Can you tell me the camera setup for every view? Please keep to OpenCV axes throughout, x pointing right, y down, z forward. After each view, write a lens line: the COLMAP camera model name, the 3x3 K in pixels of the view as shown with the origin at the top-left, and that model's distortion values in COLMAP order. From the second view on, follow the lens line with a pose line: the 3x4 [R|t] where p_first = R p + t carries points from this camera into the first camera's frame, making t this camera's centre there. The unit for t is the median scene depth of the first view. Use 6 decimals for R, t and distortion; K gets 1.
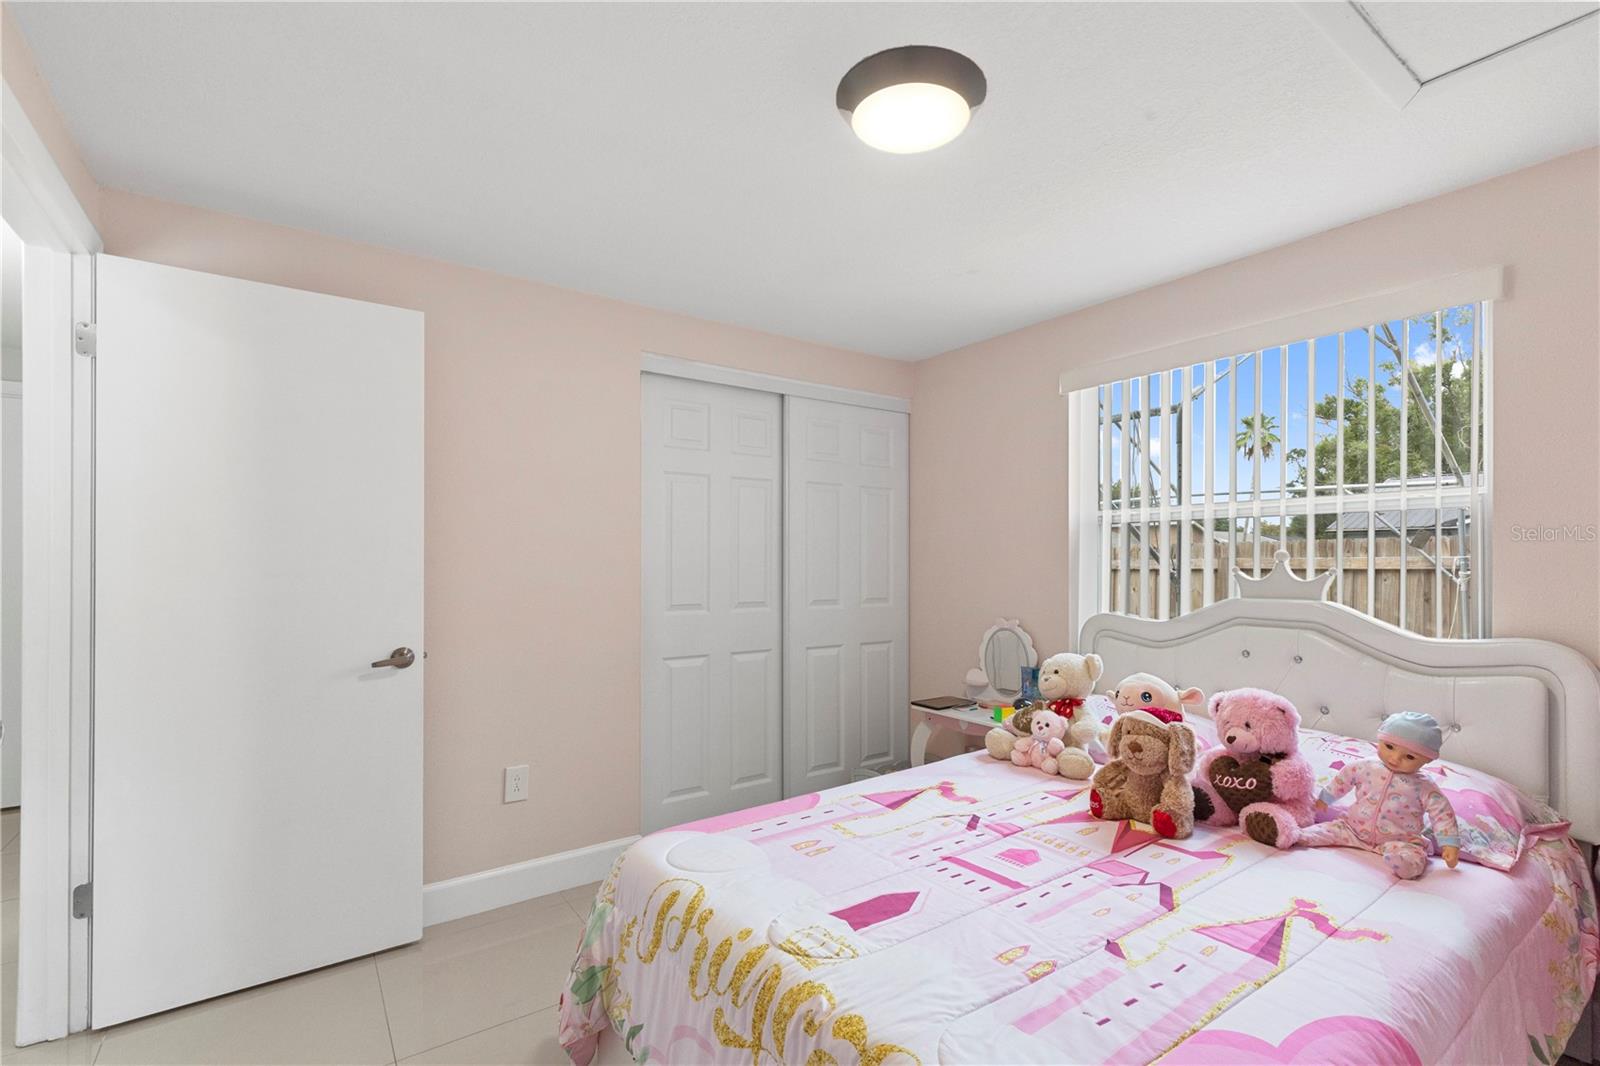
lens RADIAL K [[724.6, 0, 801.6], [0, 724.6, 549.4], [0, 0, 1]] dist [0.004717, -0.000614]
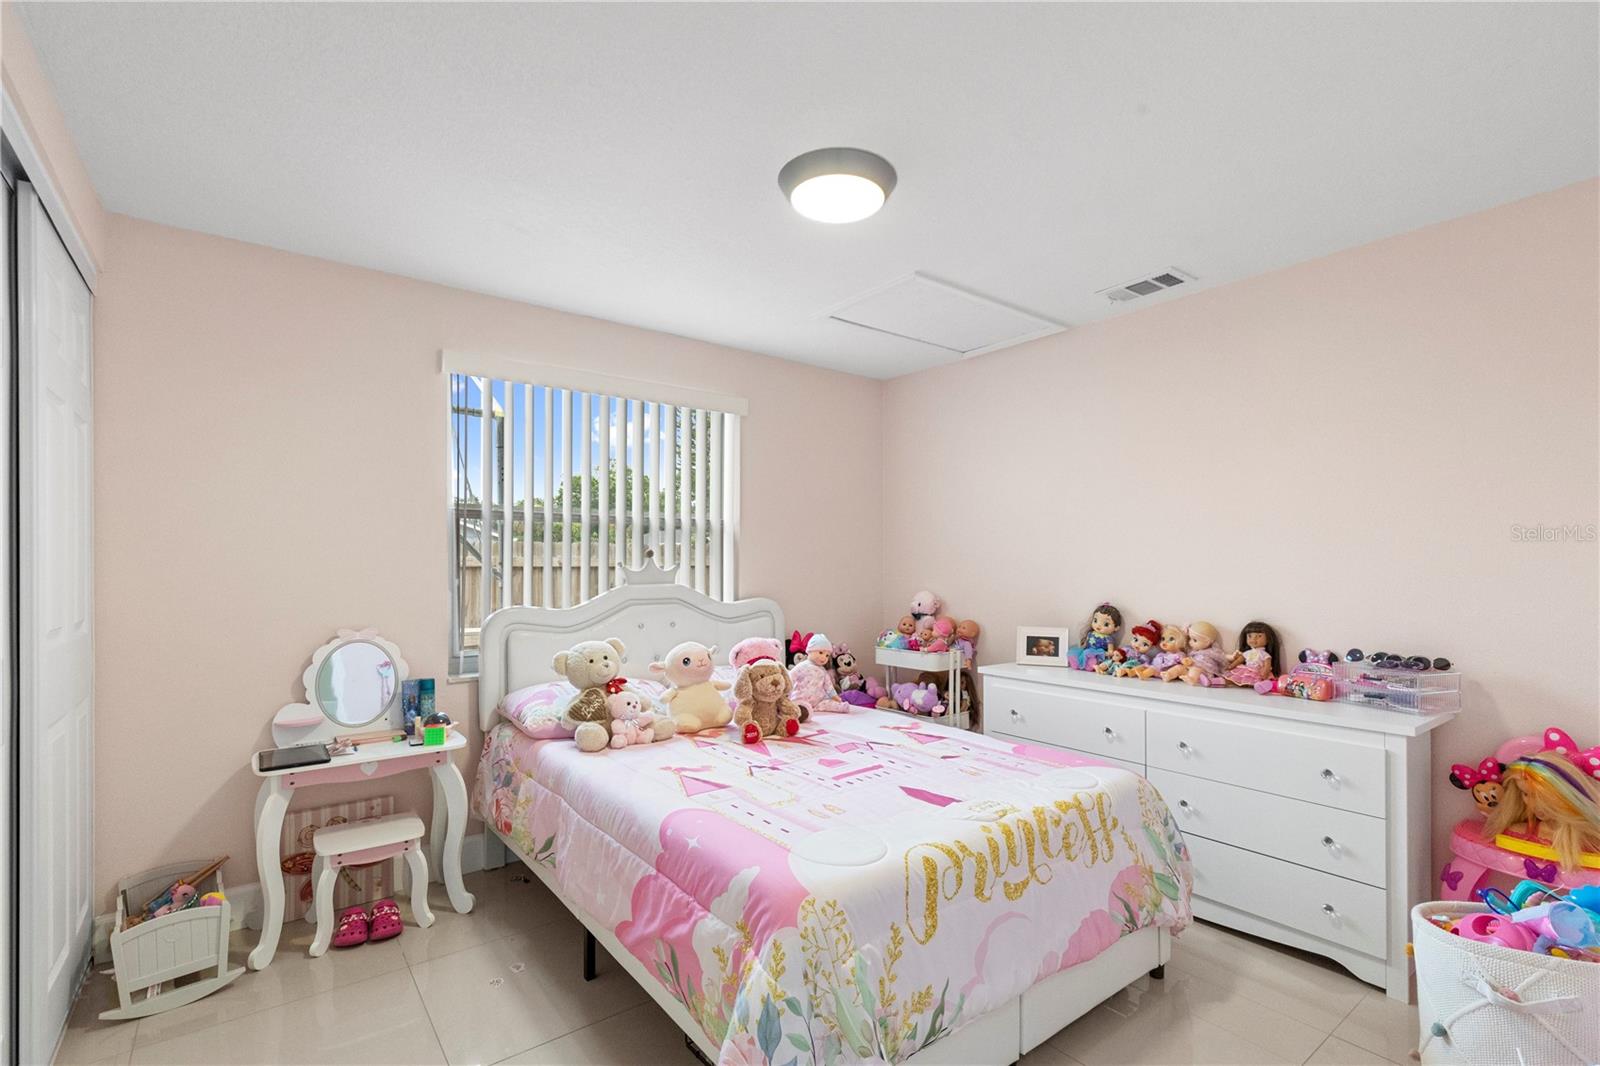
lens RADIAL K [[724.6, 0, 801.6], [0, 724.6, 549.4], [0, 0, 1]] dist [0.004717, -0.000614]
pose [[-0.029609, 0.020514, 0.999351, -1.076435], [-0.014283, 0.999679, -0.020944, 0.029413], [-0.999460, -0.014894, -0.029306, 1.043031]]
